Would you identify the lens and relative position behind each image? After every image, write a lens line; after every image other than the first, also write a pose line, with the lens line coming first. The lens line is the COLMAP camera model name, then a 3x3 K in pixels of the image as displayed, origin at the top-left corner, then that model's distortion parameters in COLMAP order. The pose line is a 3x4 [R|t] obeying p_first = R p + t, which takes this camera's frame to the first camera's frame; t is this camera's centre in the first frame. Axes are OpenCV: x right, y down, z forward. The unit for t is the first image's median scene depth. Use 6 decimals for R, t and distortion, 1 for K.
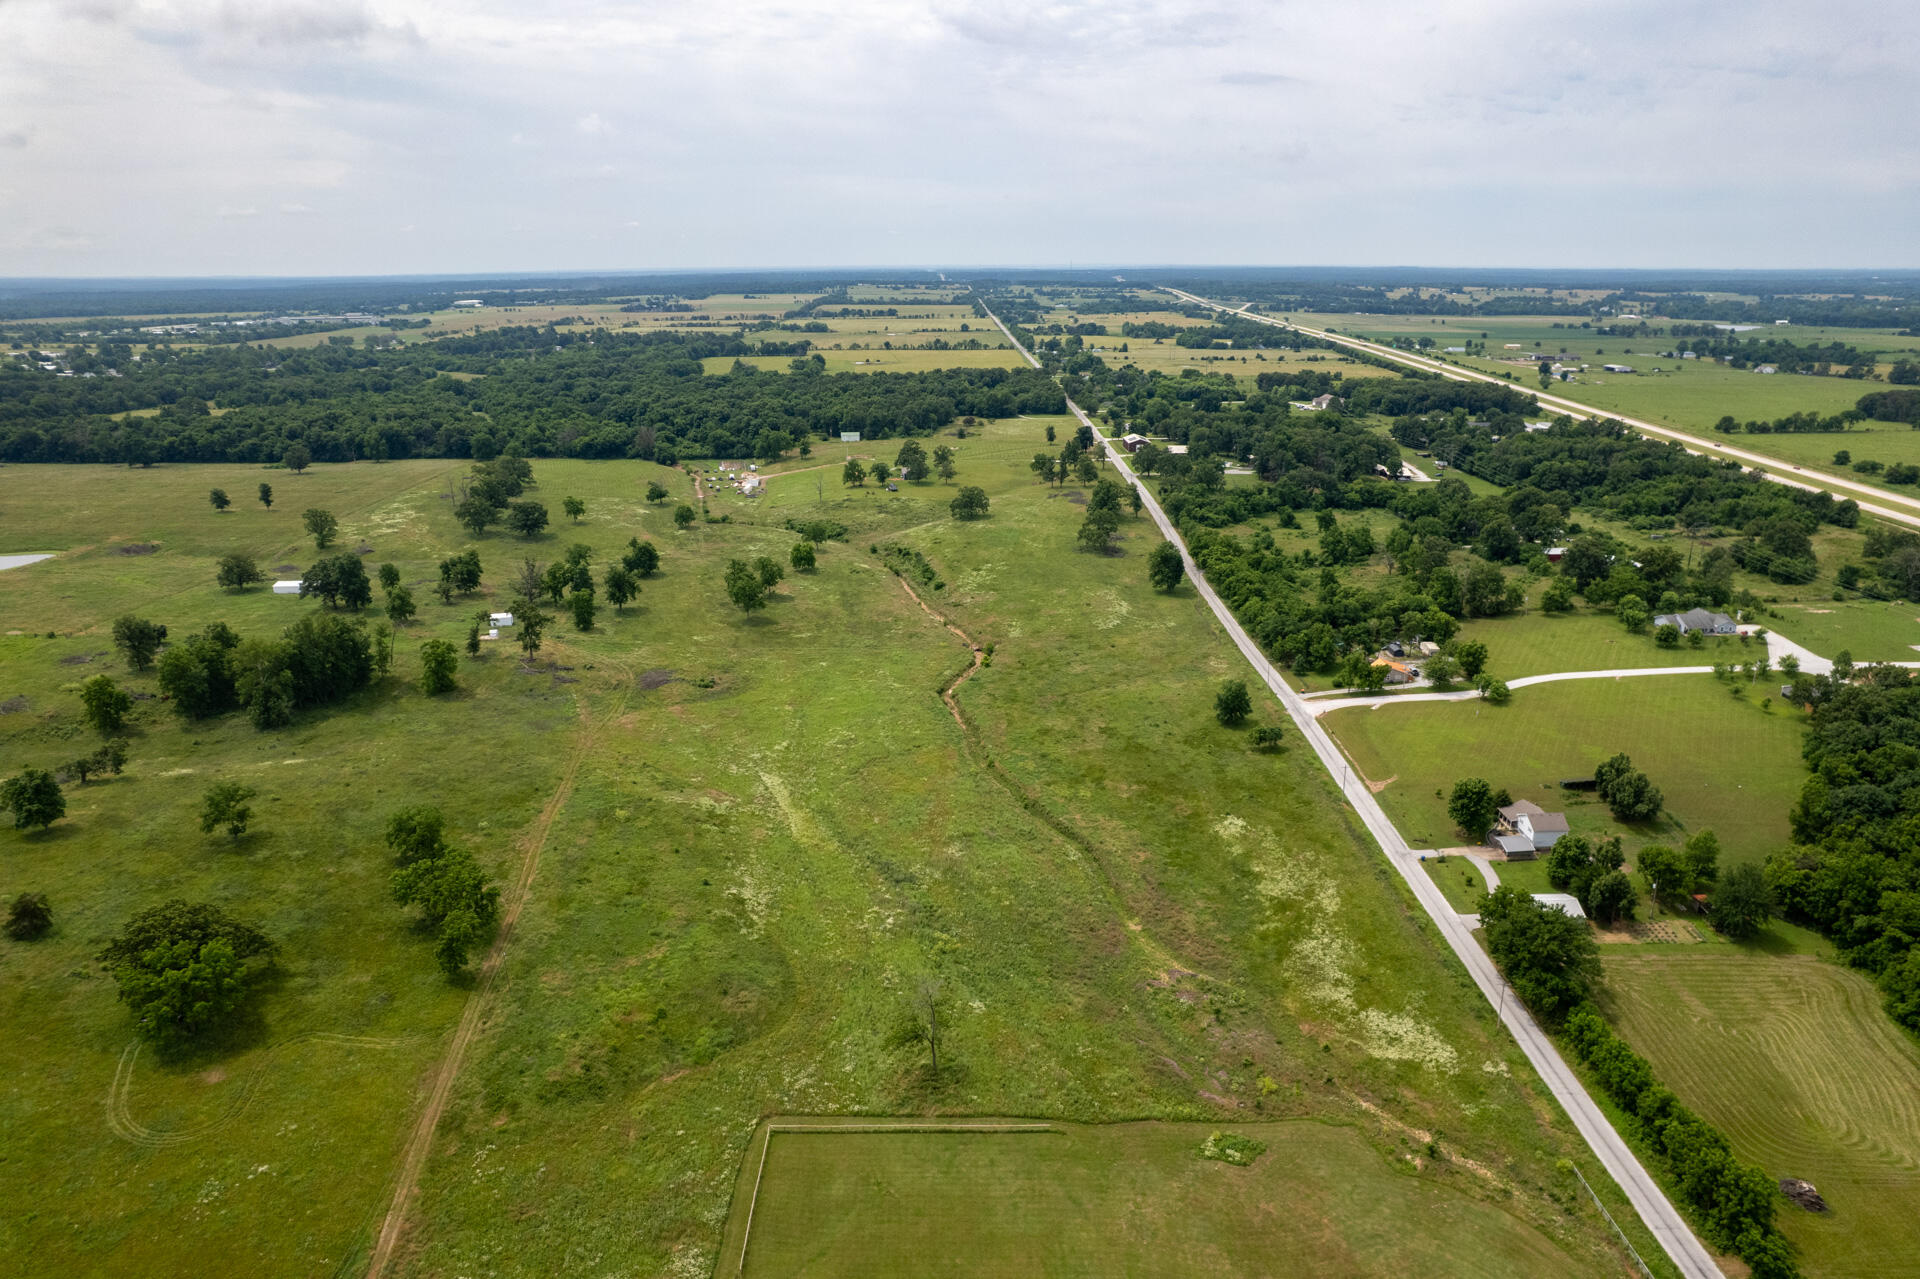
lens RADIAL K [[1234.8, 0, 971.9], [0, 1234.8, 645.8], [0, 0, 1]] dist [-0.075632, 0.067511]
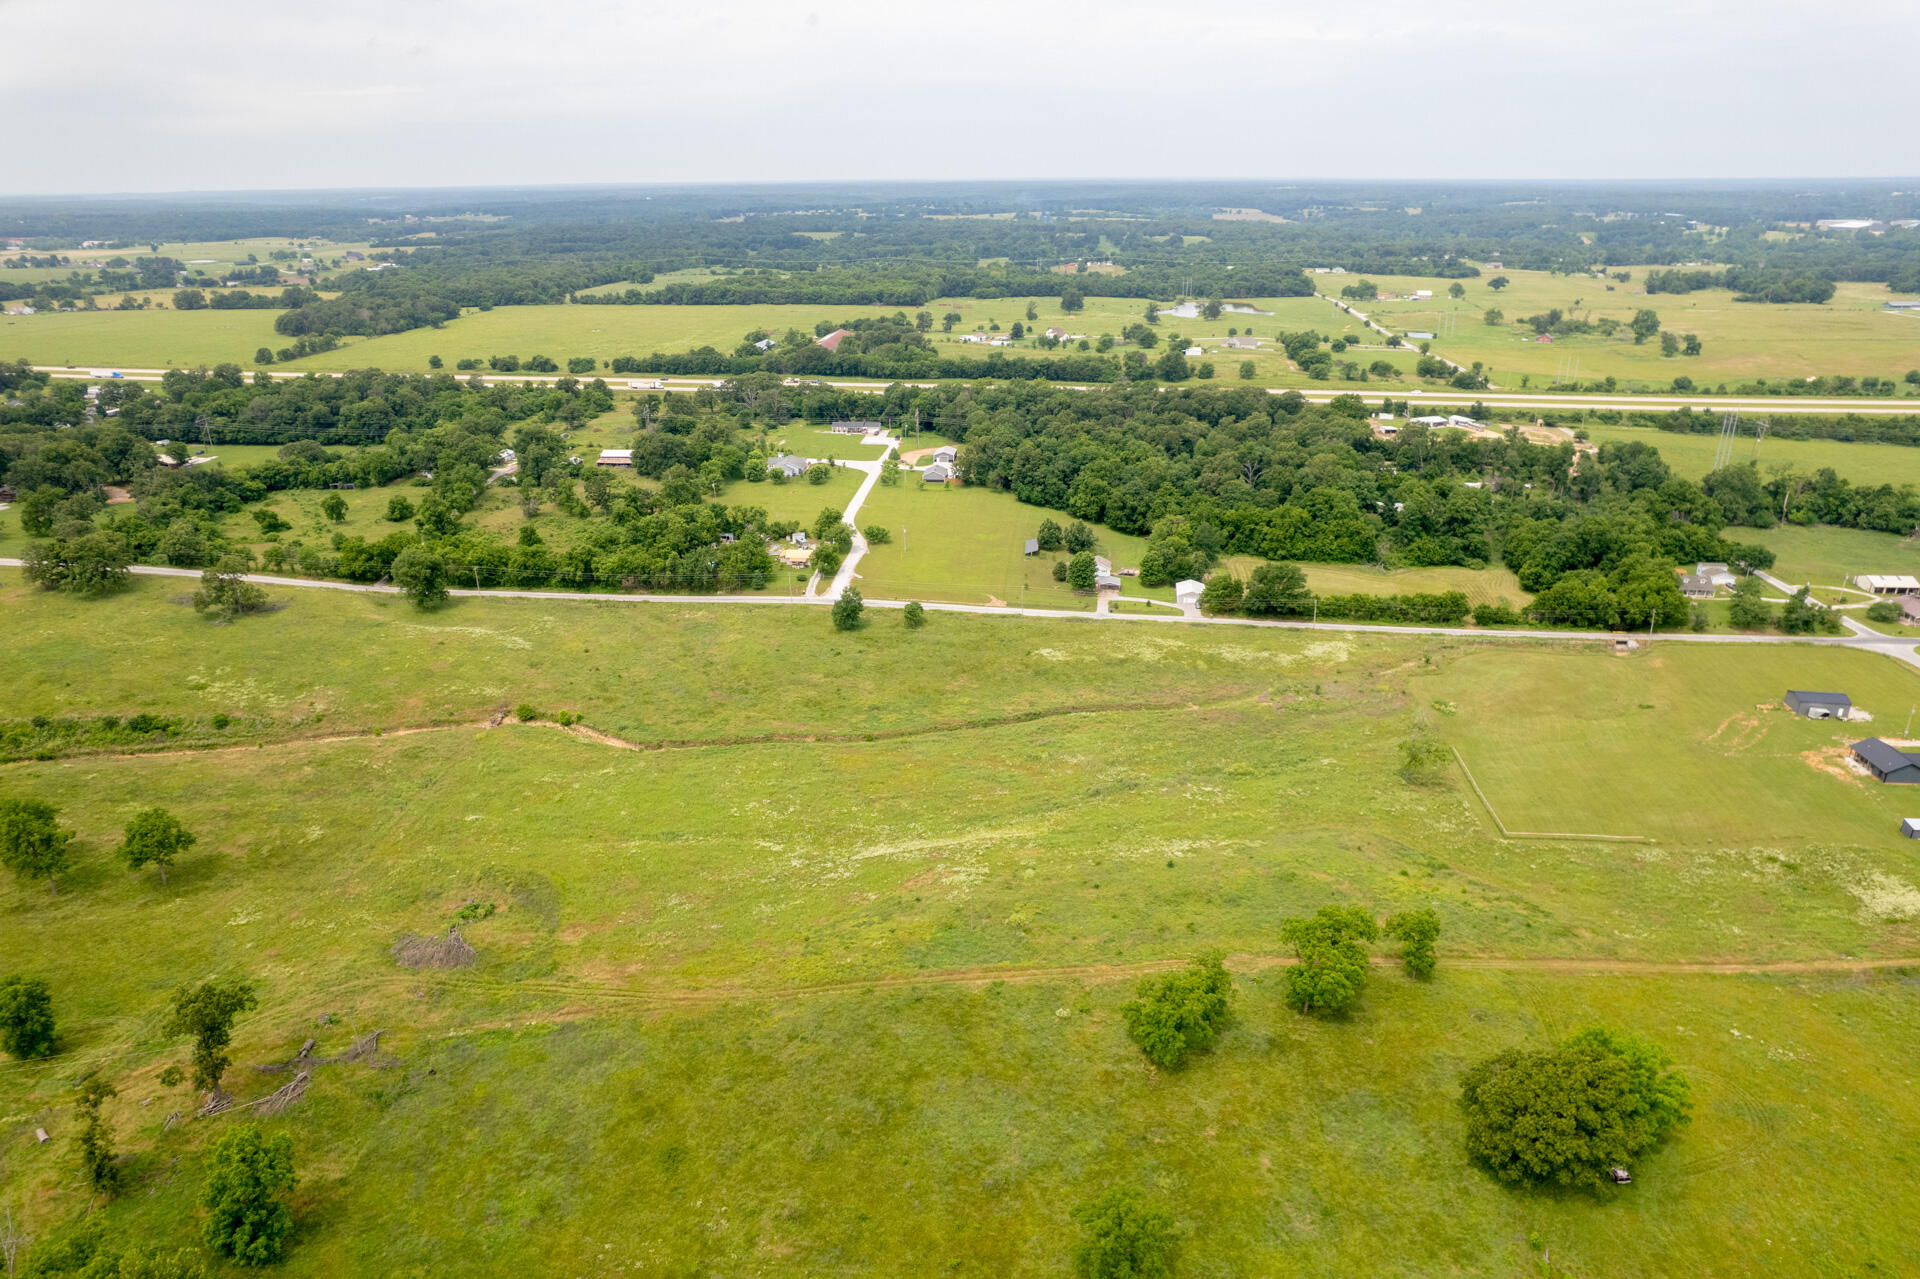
lens RADIAL K [[1234.8, 0, 972.2], [0, 1234.8, 645.1], [0, 0, 1]] dist [-0.075632, 0.067511]
pose [[0.111381, -0.356635, 0.927580, -0.761585], [0.307294, 0.900004, 0.309134, -0.217665], [-0.945074, 0.250608, 0.209836, 0.649608]]
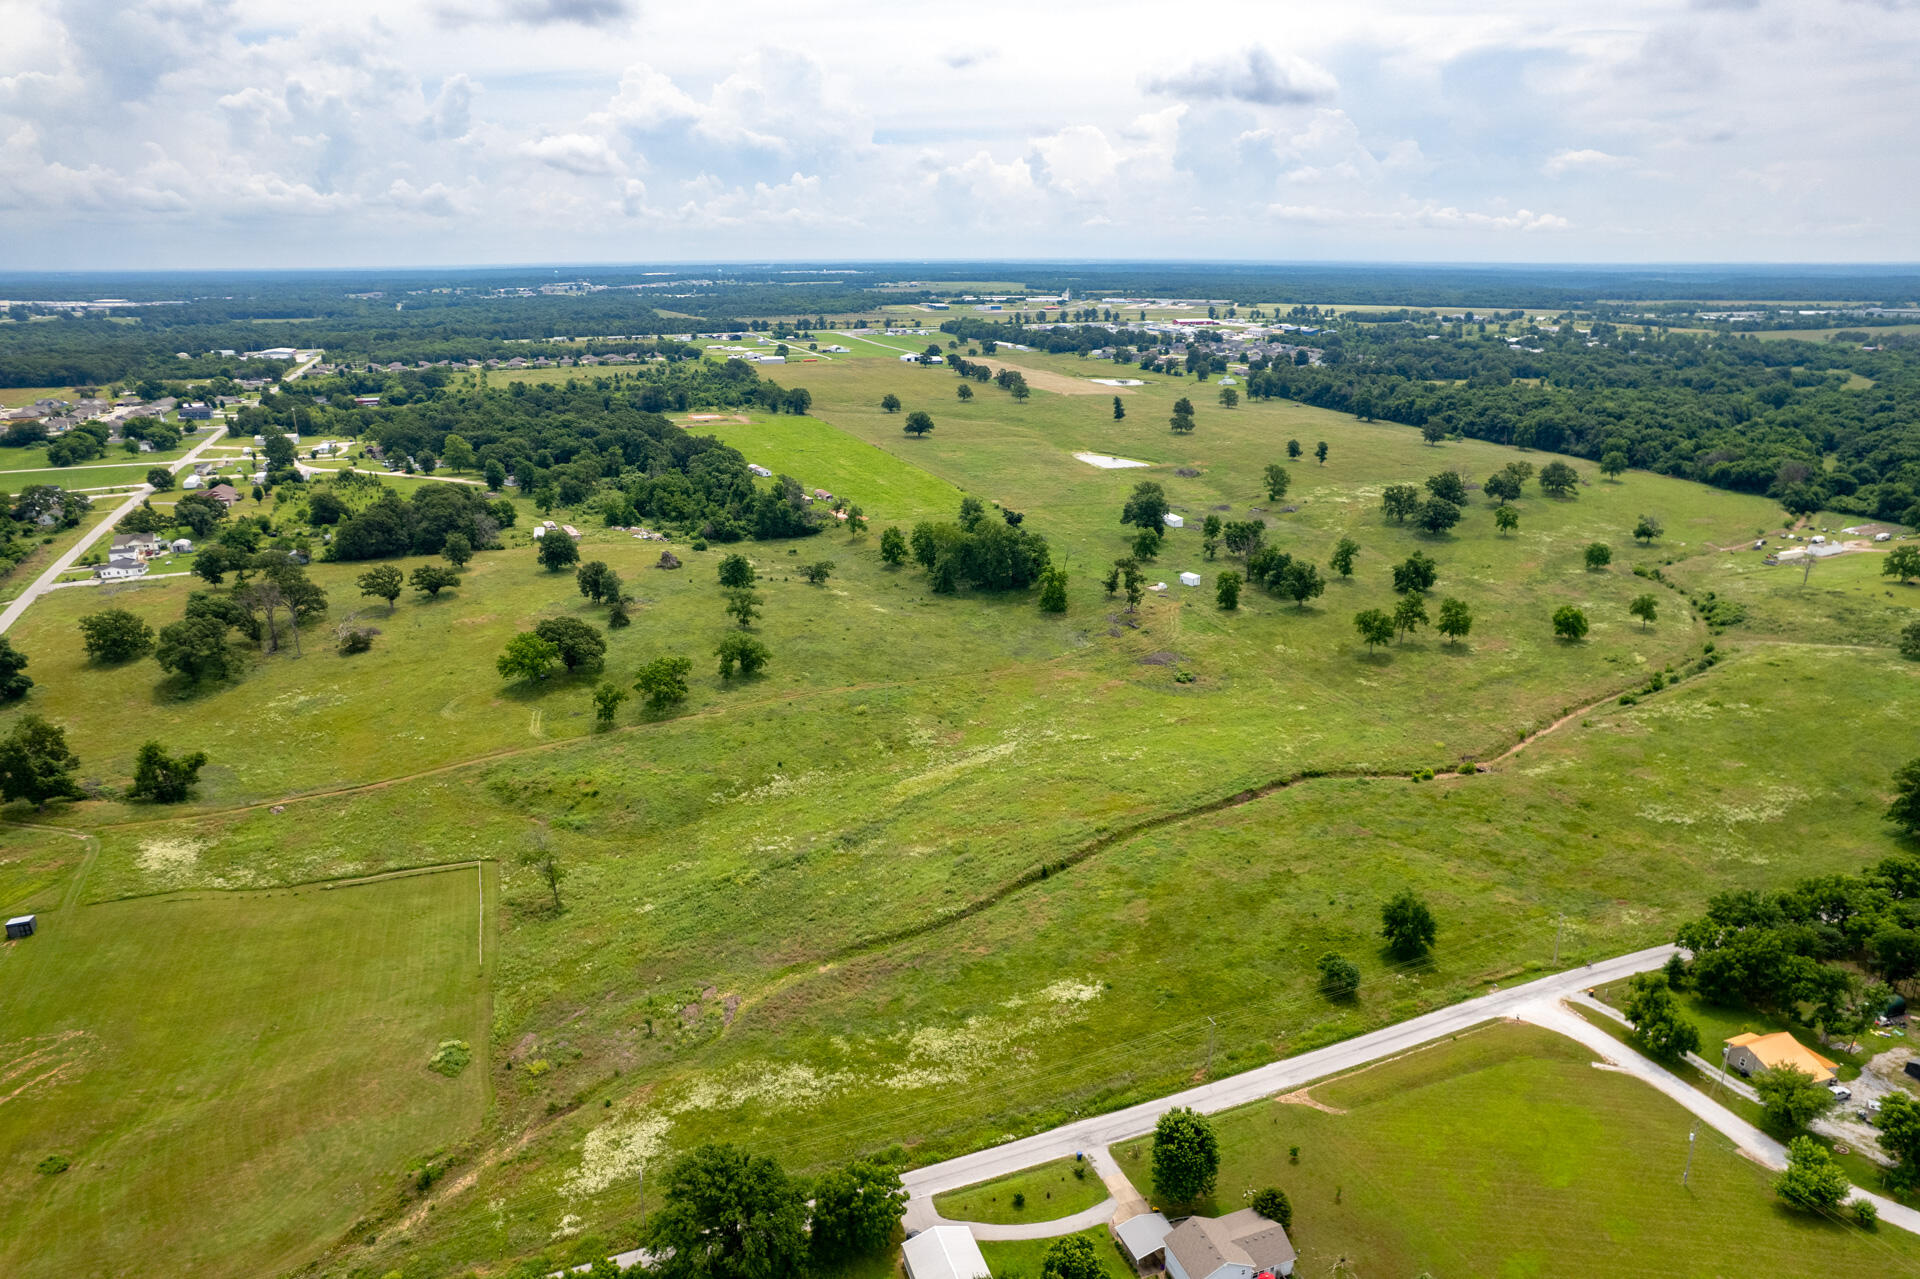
lens RADIAL K [[1234.8, 0, 969.5], [0, 1234.8, 655.7], [0, 0, 1]] dist [-0.075632, 0.067511]
pose [[0.339080, 0.299911, -0.891672, 0.650879], [-0.283671, 0.936302, 0.207049, -0.153558], [0.896970, 0.182735, 0.402557, 0.473245]]
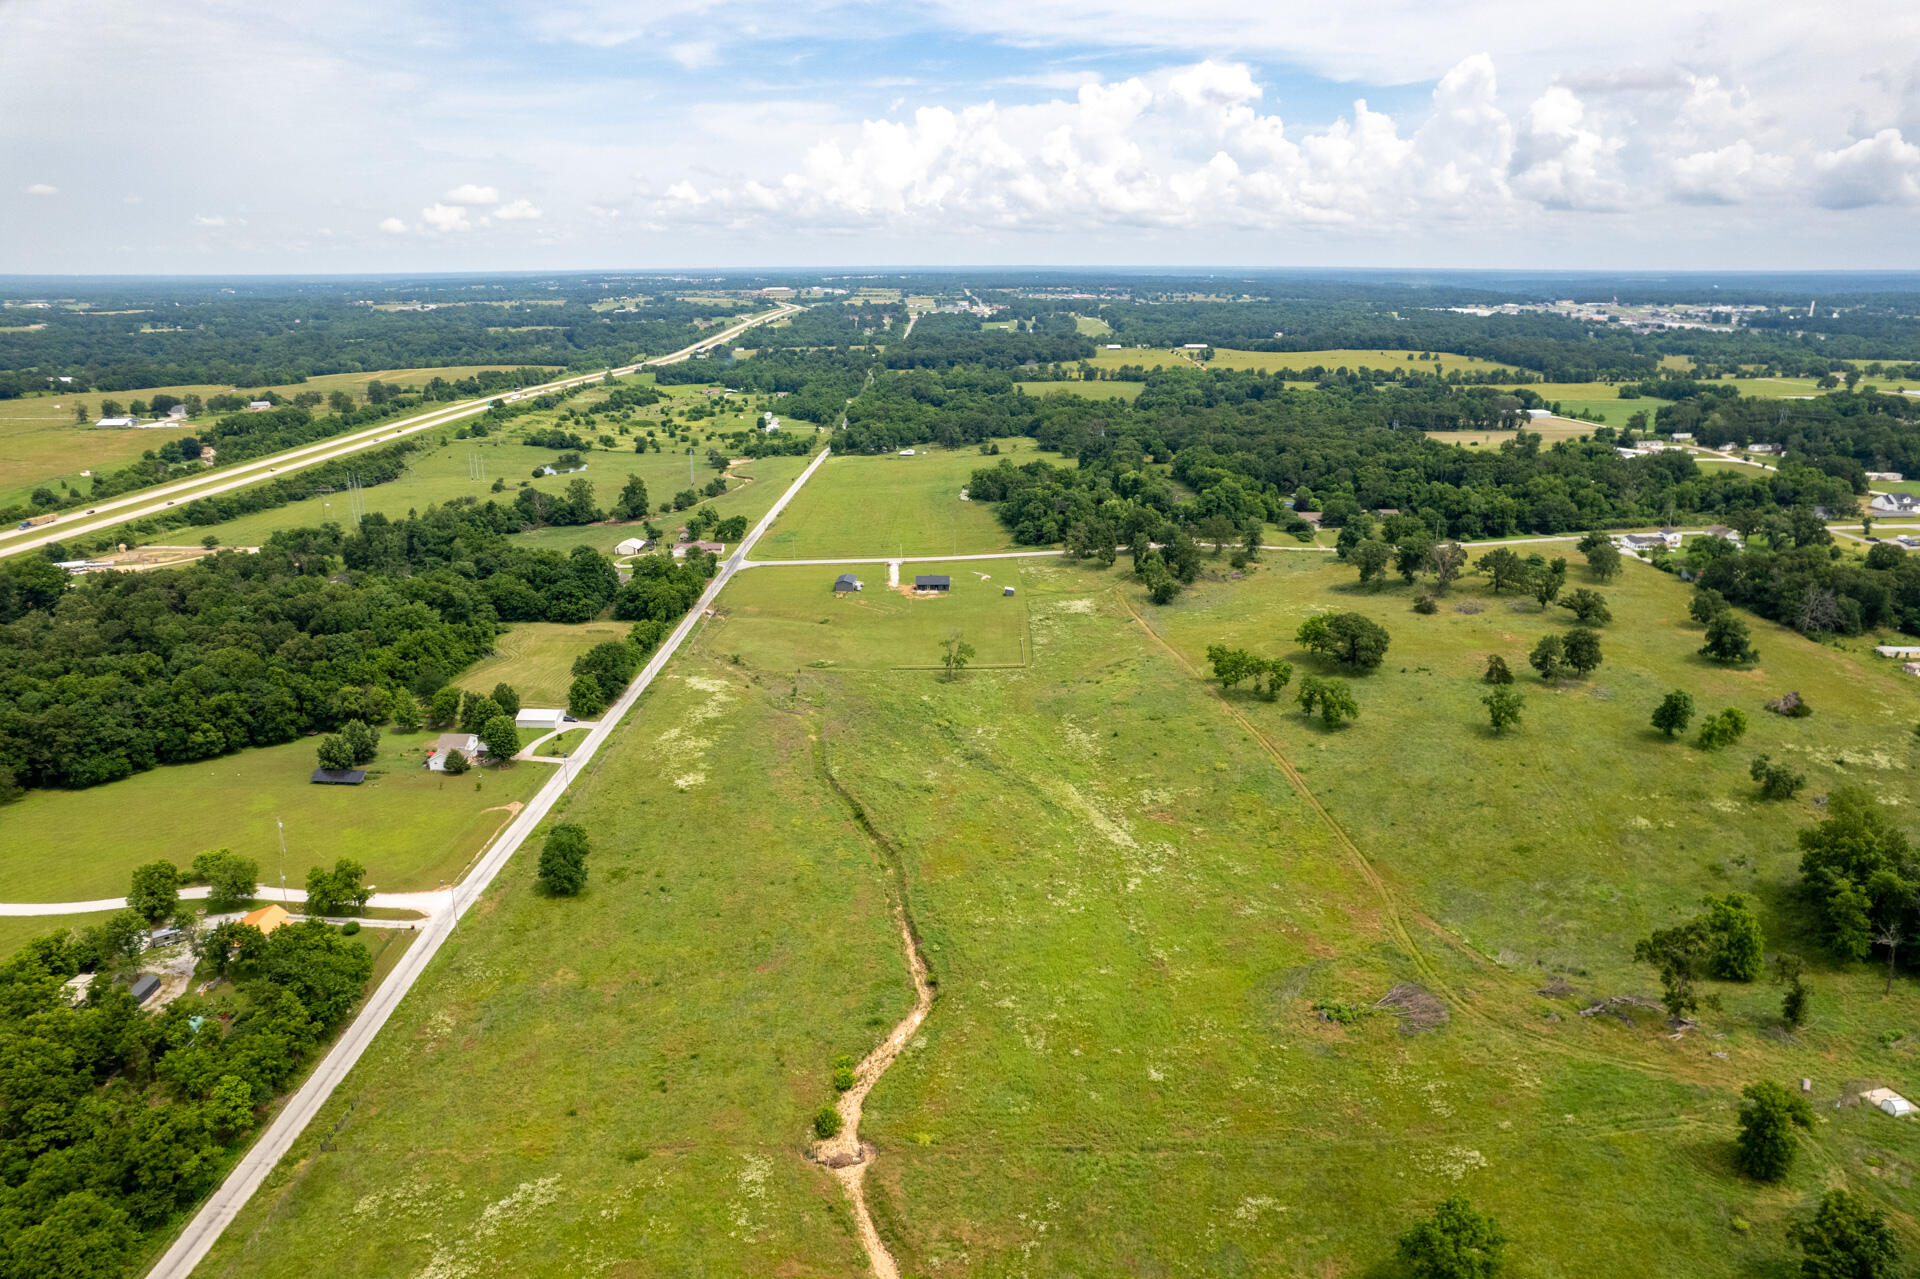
lens RADIAL K [[1234.8, 0, 964.6], [0, 1234.8, 641.2], [0, 0, 1]] dist [-0.075632, 0.067511]
pose [[-0.999686, 0.002484, 0.024924, -0.059590], [0.016347, 0.818648, 0.574062, -0.490846], [-0.018978, 0.574290, -0.818432, 1.486567]]
